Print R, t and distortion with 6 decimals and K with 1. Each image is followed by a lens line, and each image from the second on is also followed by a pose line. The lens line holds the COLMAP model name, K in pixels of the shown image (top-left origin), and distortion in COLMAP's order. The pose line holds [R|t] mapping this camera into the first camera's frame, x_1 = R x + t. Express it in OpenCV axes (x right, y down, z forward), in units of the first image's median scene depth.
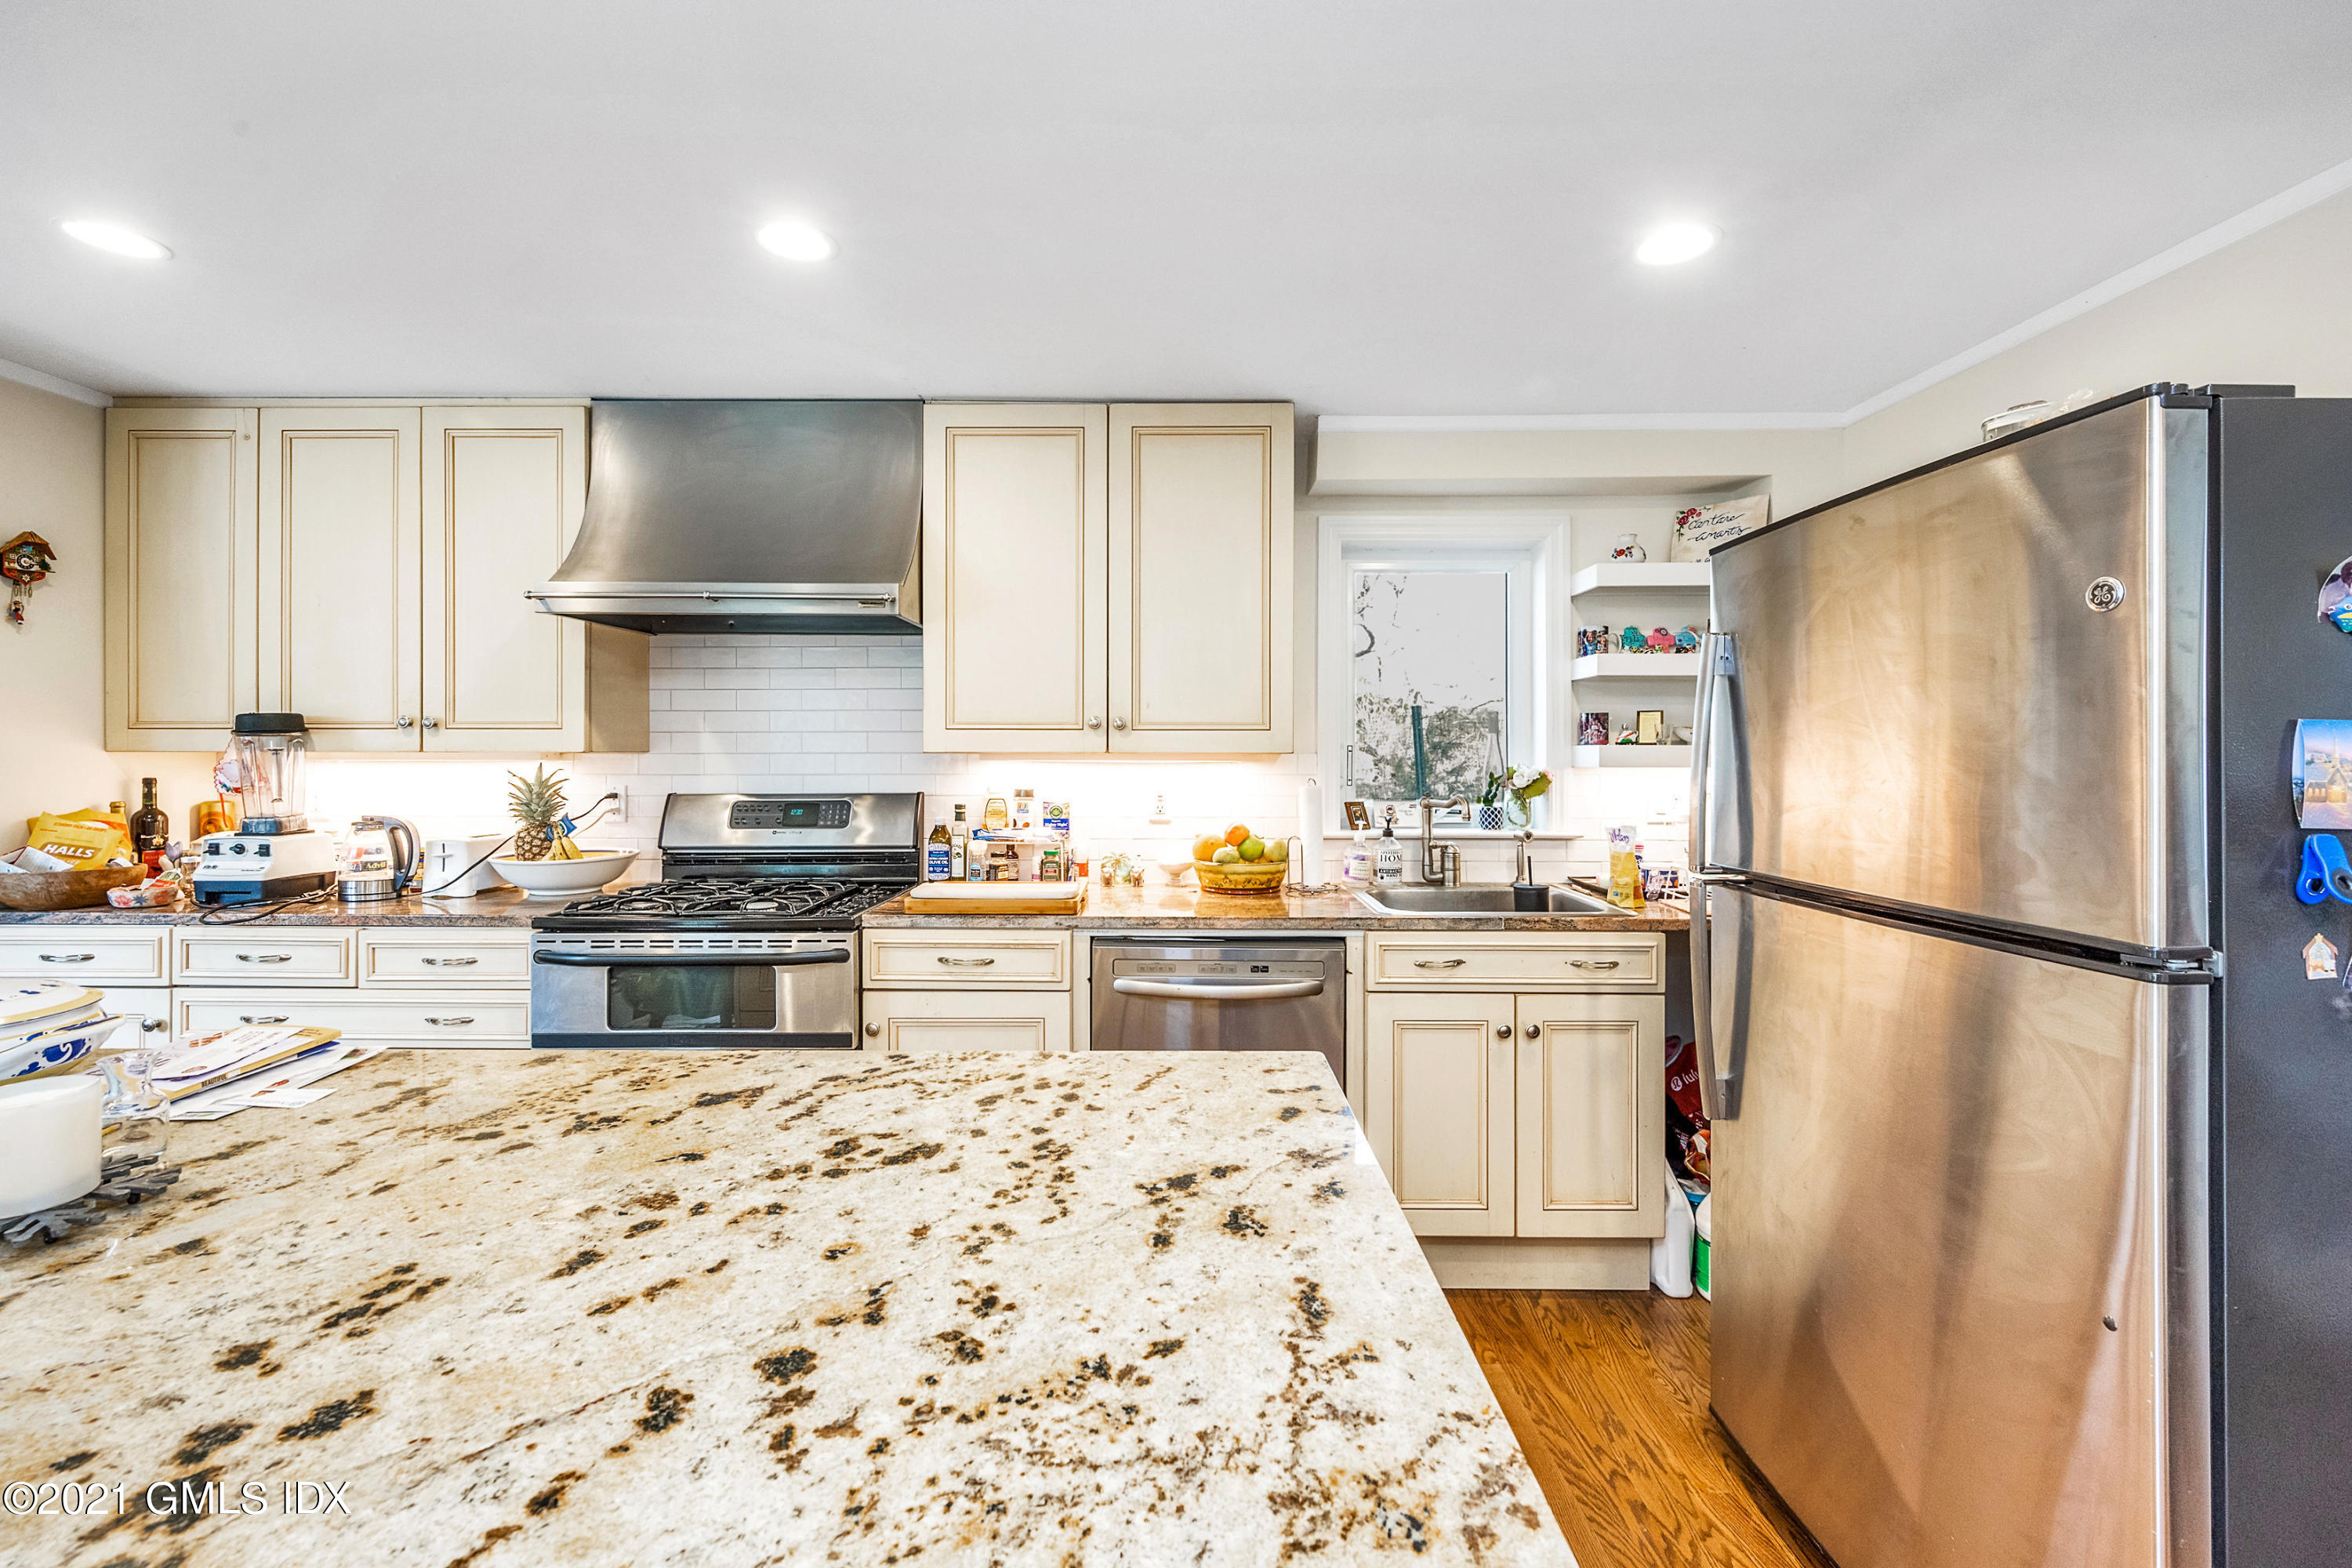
lens RADIAL K [[956.5, 0, 1165.0], [0, 956.5, 748.4], [0, 0, 1]] dist [-0.001210, -0.000139]
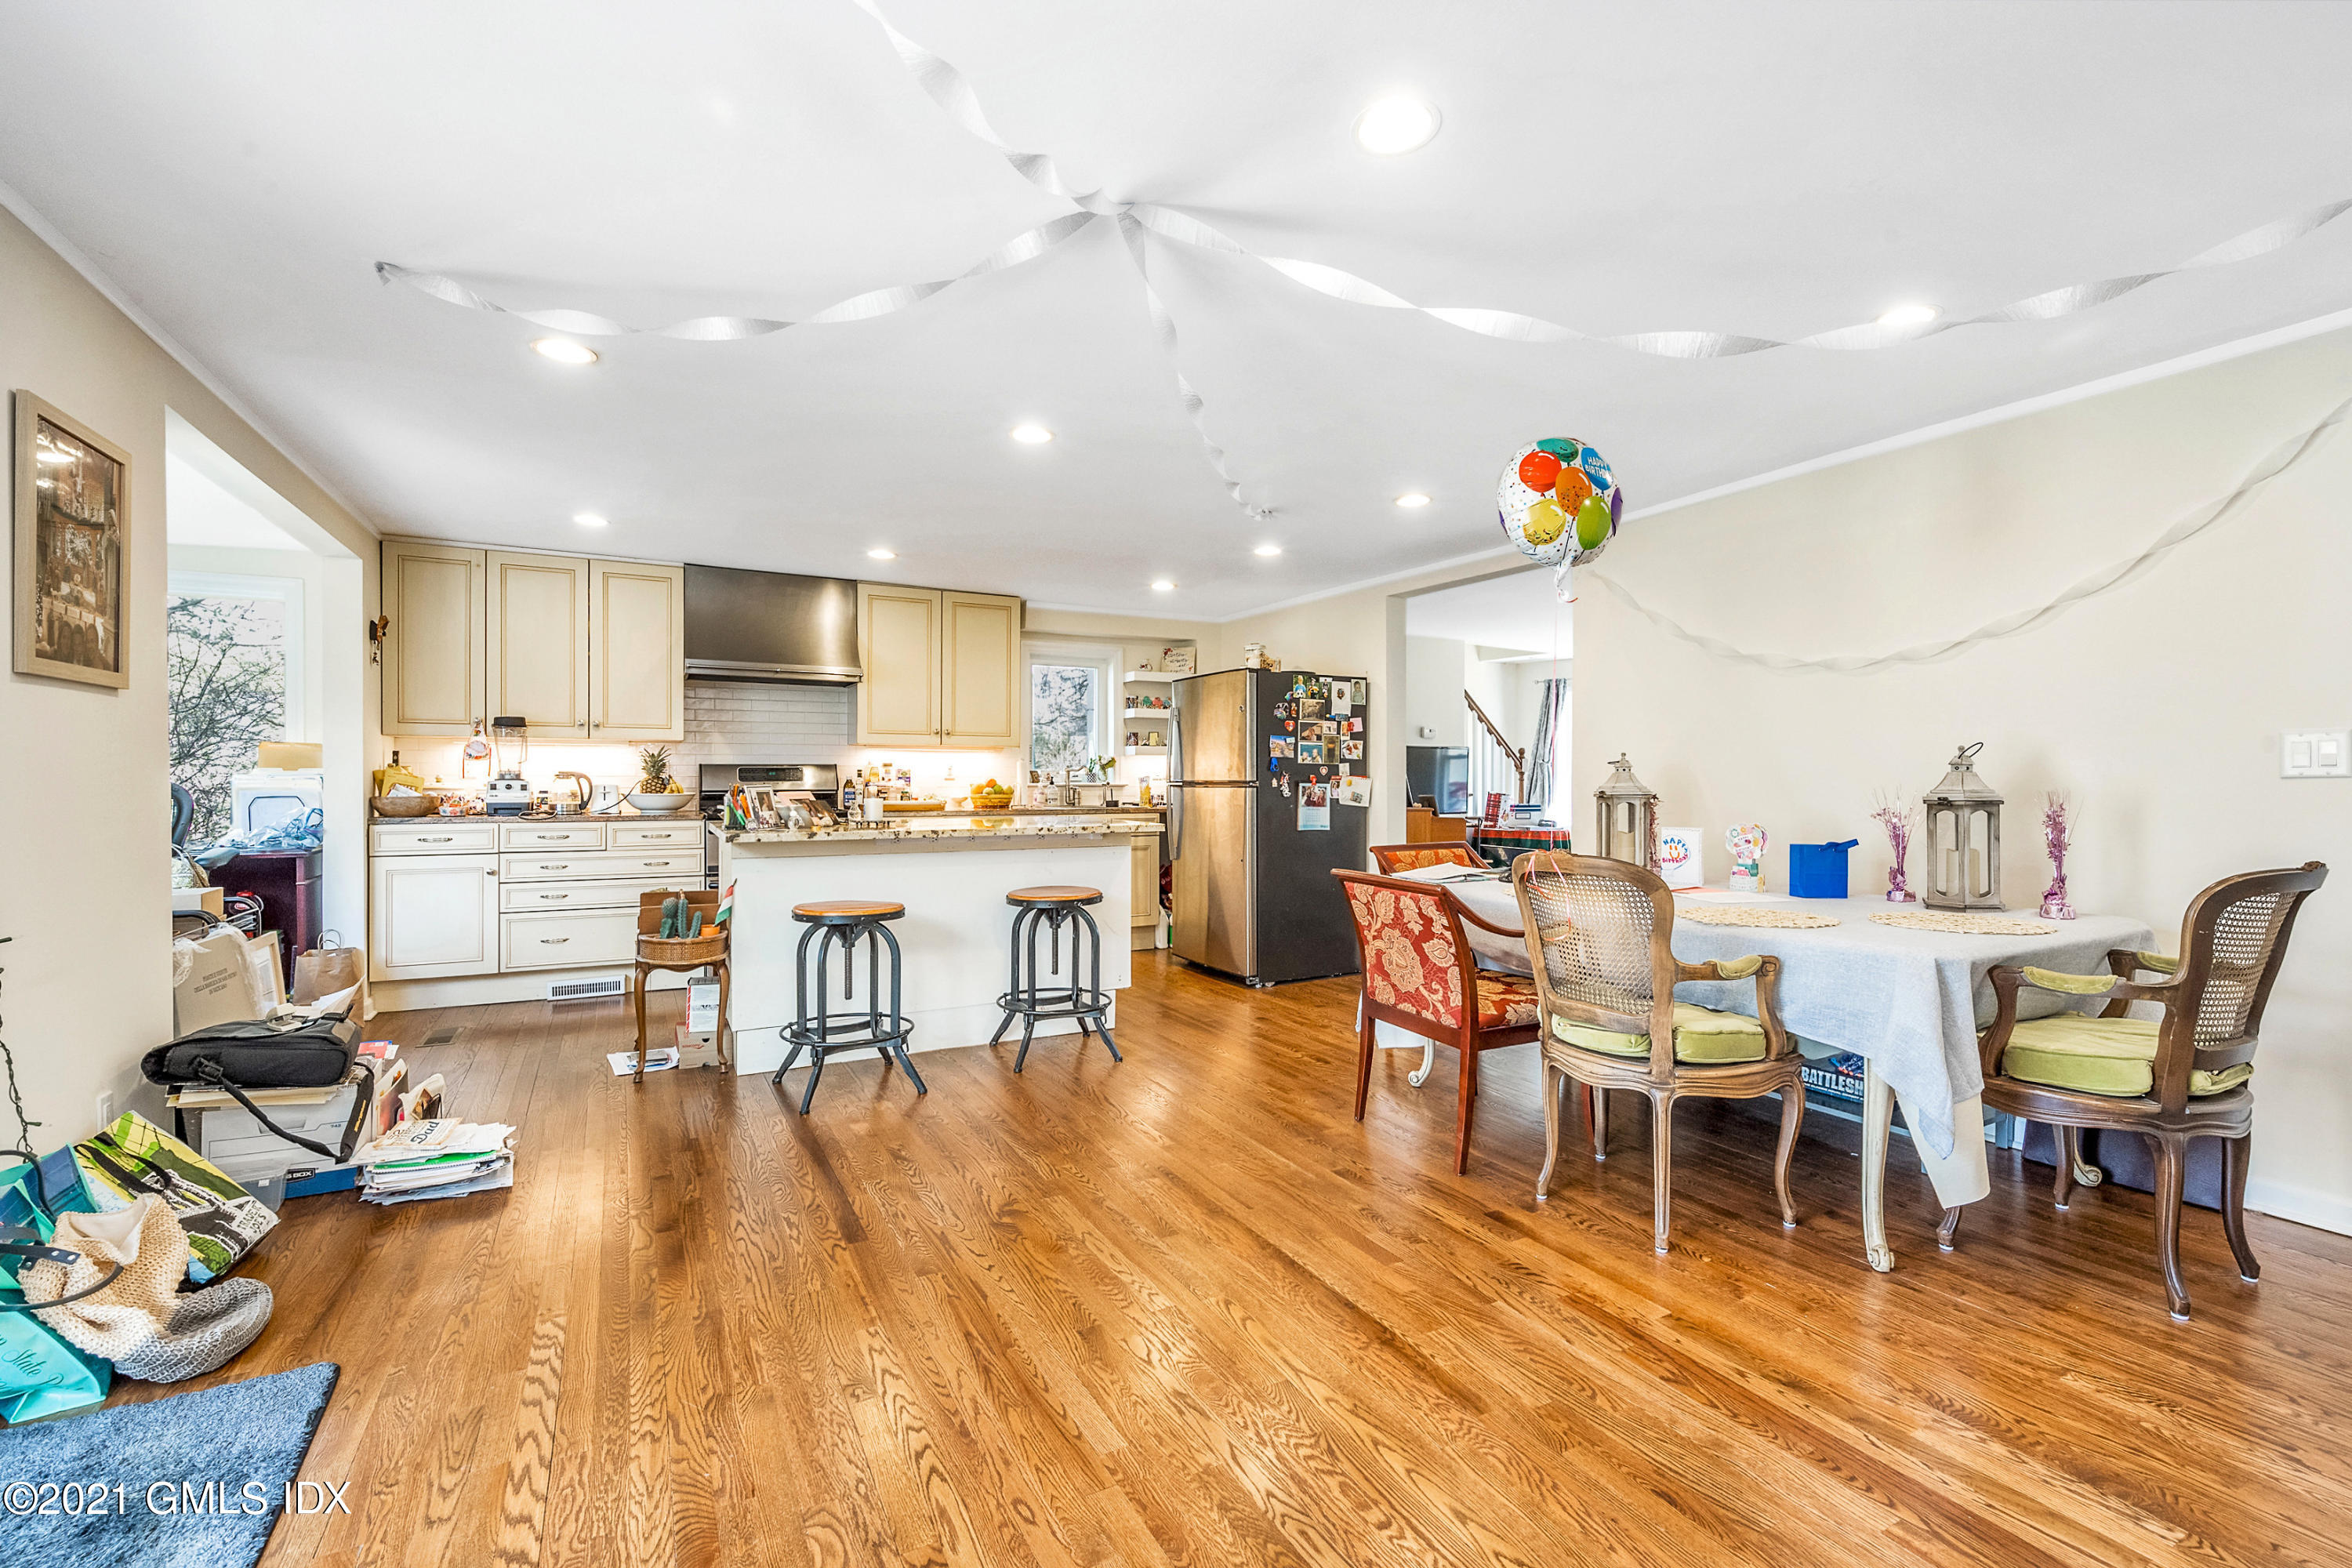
lens RADIAL K [[988.4, 0, 1176.0], [0, 988.4, 784.0], [0, 0, 1]] dist [-0.000452, -0.000002]
pose [[0.875707, -0.002947, 0.482833, -0.694681], [-0.003156, 0.999925, 0.011827, 0.066581], [-0.482832, -0.011881, 0.875633, -1.300809]]
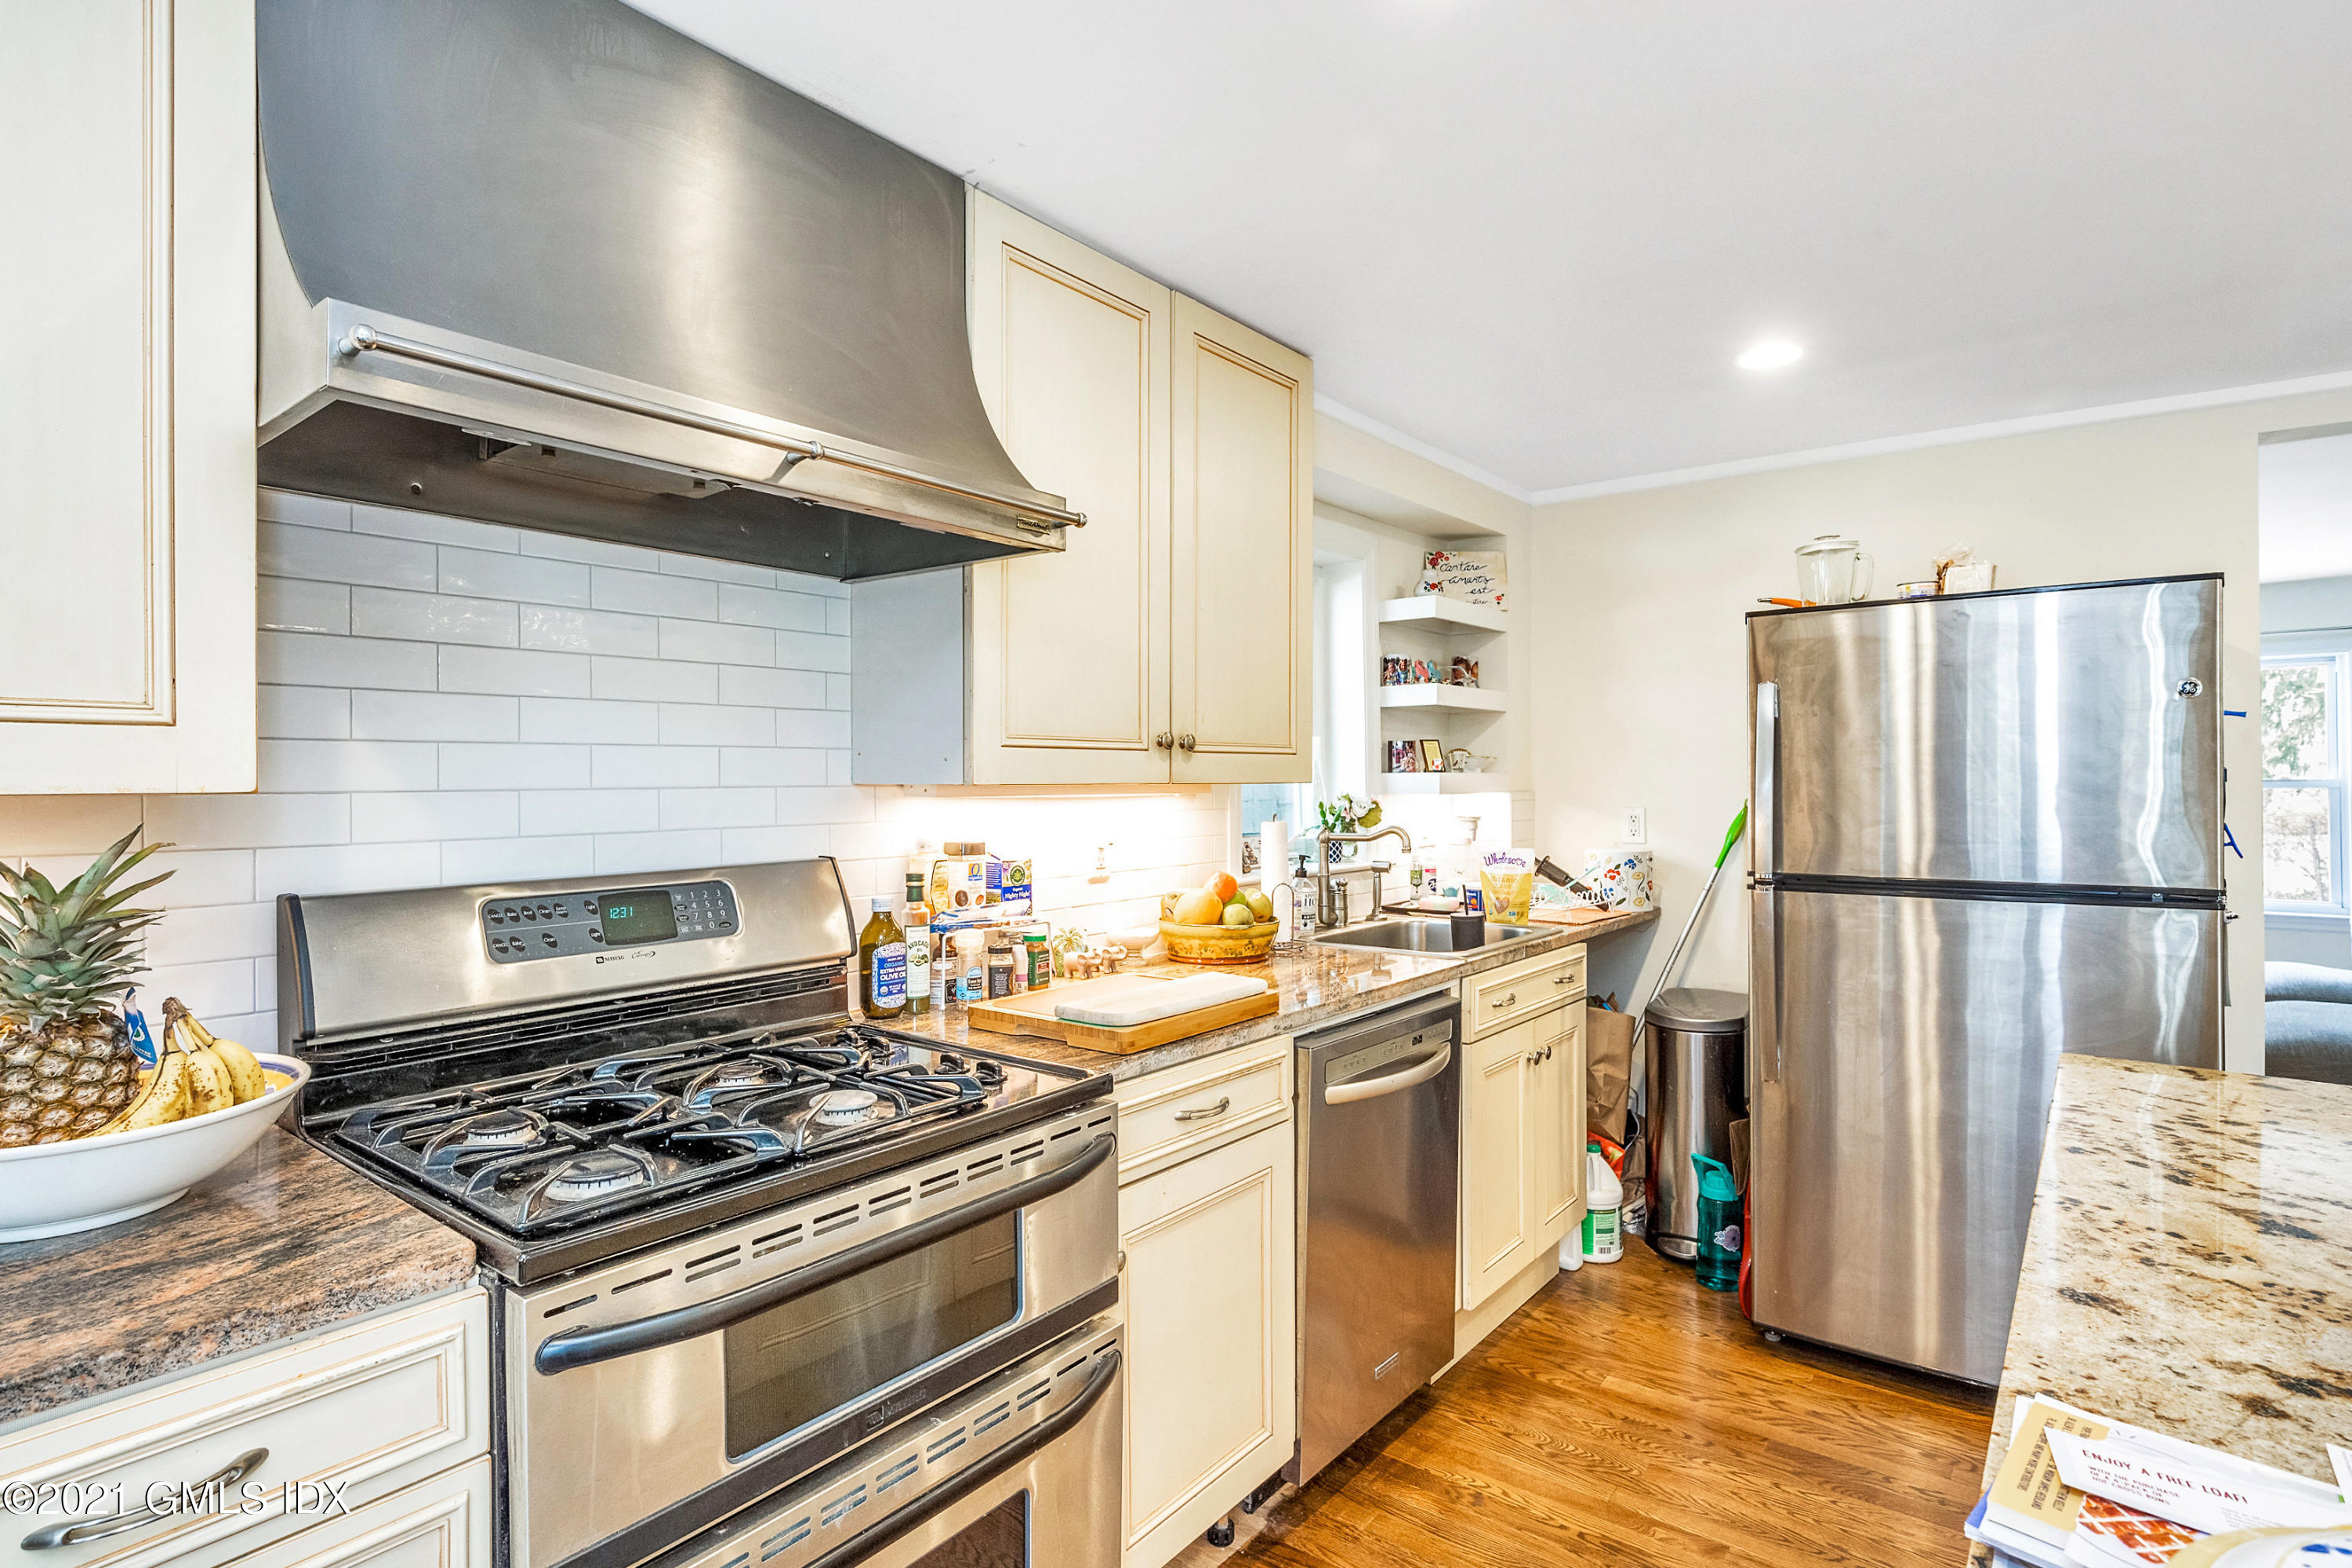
lens RADIAL K [[1178.3, 0, 1165.7], [0, 1178.3, 771.0], [0, 0, 1]] dist [0.000787, 0.000527]
pose [[0.618709, 0.000940, 0.785620, -0.735392], [-0.000269, 0.999999, -0.000984, -0.003817], [-0.785620, 0.000398, 0.618709, 0.458230]]
